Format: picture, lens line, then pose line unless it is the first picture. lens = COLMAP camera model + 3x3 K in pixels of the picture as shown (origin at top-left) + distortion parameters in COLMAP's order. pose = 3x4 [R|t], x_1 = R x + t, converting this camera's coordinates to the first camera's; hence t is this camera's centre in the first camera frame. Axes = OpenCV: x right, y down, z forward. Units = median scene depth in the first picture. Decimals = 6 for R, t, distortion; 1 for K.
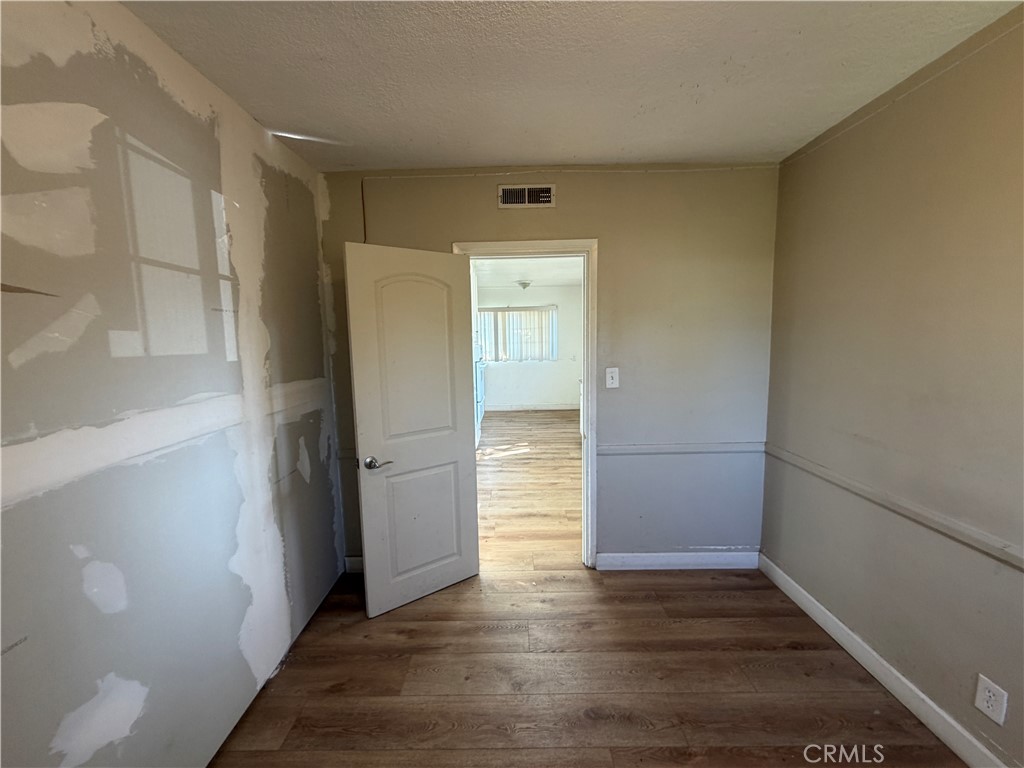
lens RADIAL K [[408.5, 0, 509.5], [0, 408.5, 390.8], [0, 0, 1]] dist [-0.002511, 0.000699]
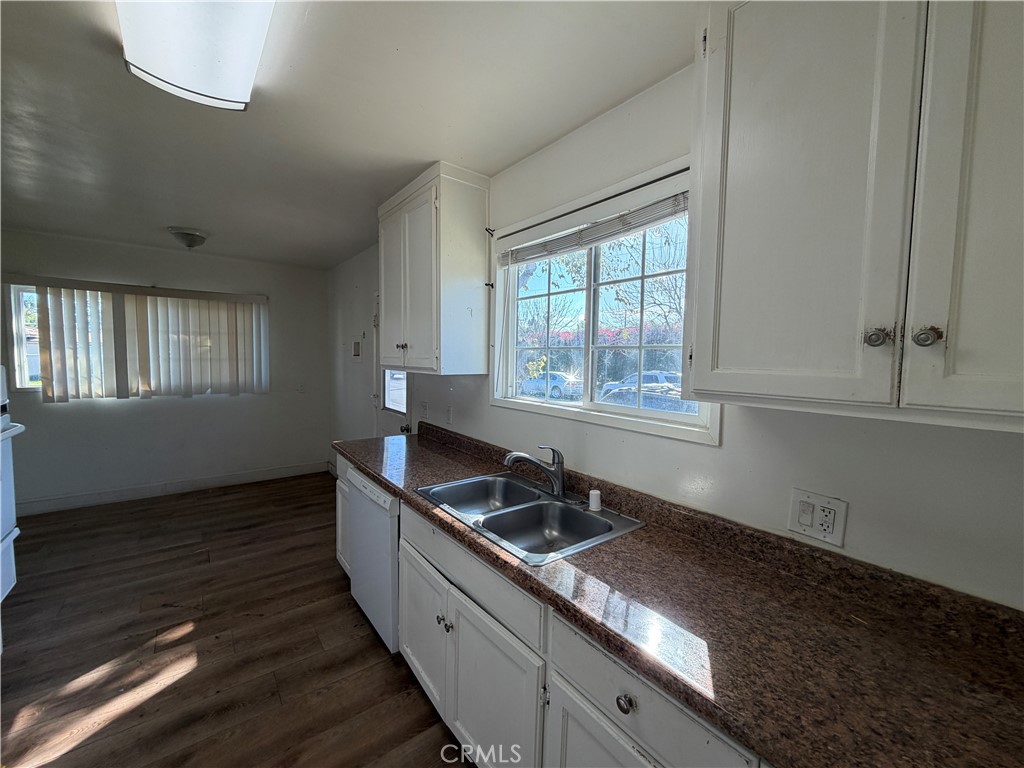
lens RADIAL K [[408.5, 0, 513.1], [0, 408.5, 383.7], [0, 0, 1]] dist [-0.002511, 0.000699]
pose [[0.783068, -0.005302, 0.621913, 0.049610], [0.042763, 0.998056, -0.045335, -0.078623], [-0.620464, 0.062095, 0.781773, 0.581404]]
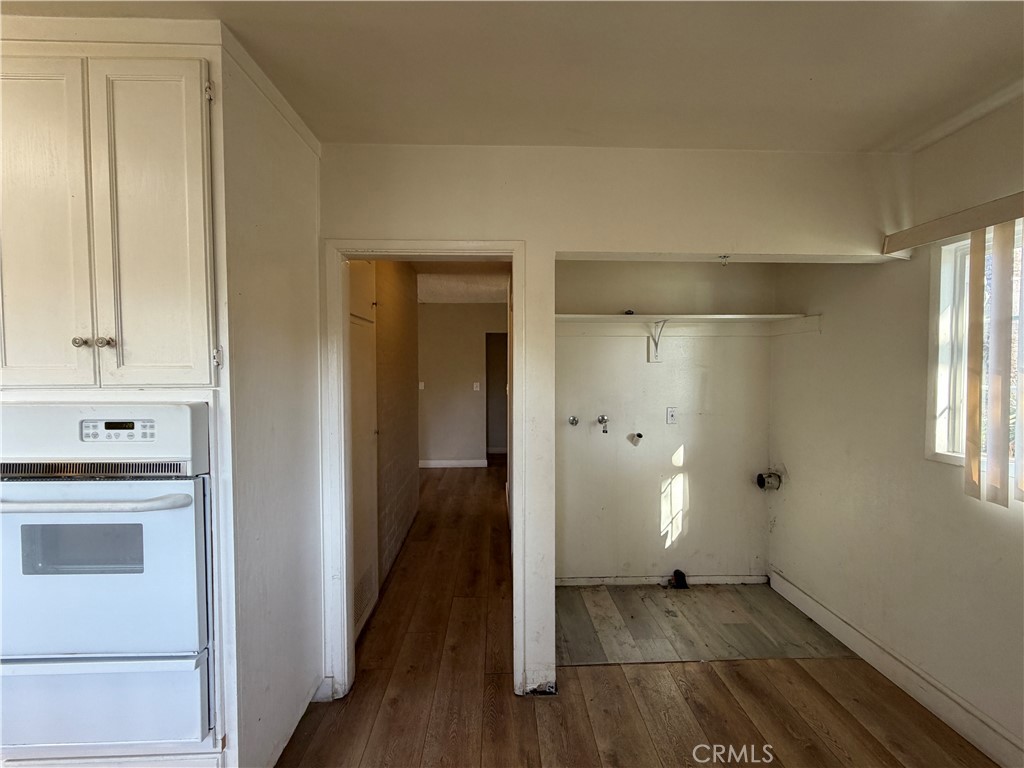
lens RADIAL K [[408.5, 0, 510.4], [0, 408.5, 384.2], [0, 0, 1]] dist [-0.002511, 0.000699]
pose [[0.033425, 0.056780, -0.997827, 0.154638], [-0.122576, 0.991081, 0.052290, -0.174168], [0.991896, 0.120562, 0.040087, 1.297081]]
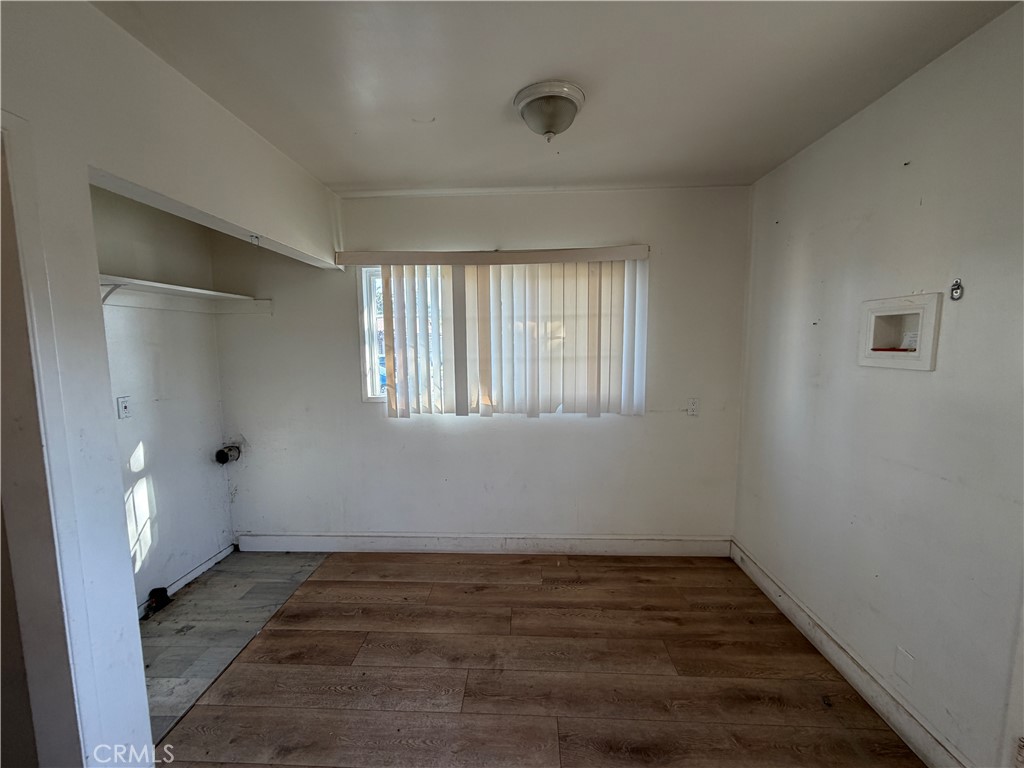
lens RADIAL K [[408.5, 0, 509.4], [0, 408.5, 382.9], [0, 0, 1]] dist [-0.002511, 0.000699]
pose [[0.999177, 0.015482, -0.037497, 0.033958], [-0.016357, 0.999598, -0.023142, -0.151718], [0.037124, 0.023736, 0.999029, 1.115572]]
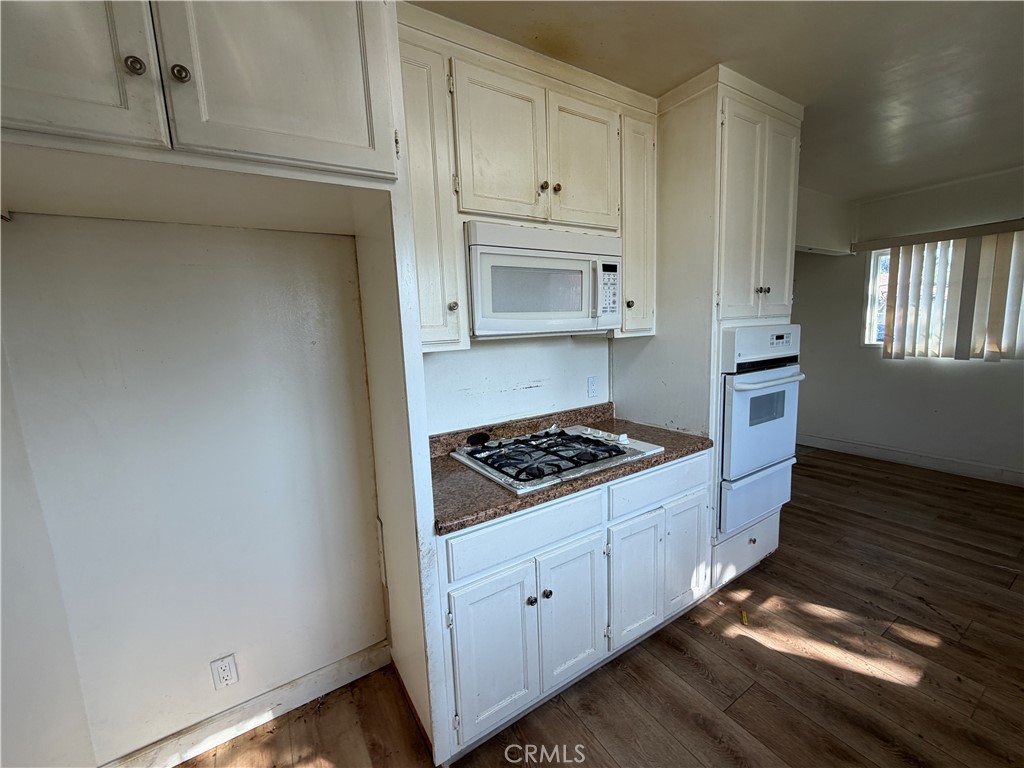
lens RADIAL K [[408.5, 0, 506.0], [0, 408.5, 383.3], [0, 0, 1]] dist [-0.002511, 0.000699]
pose [[0.531611, 0.115655, -0.839055, 0.124835], [-0.073430, 0.993197, 0.090377, -0.083639], [0.843800, 0.013566, 0.536487, 0.641232]]
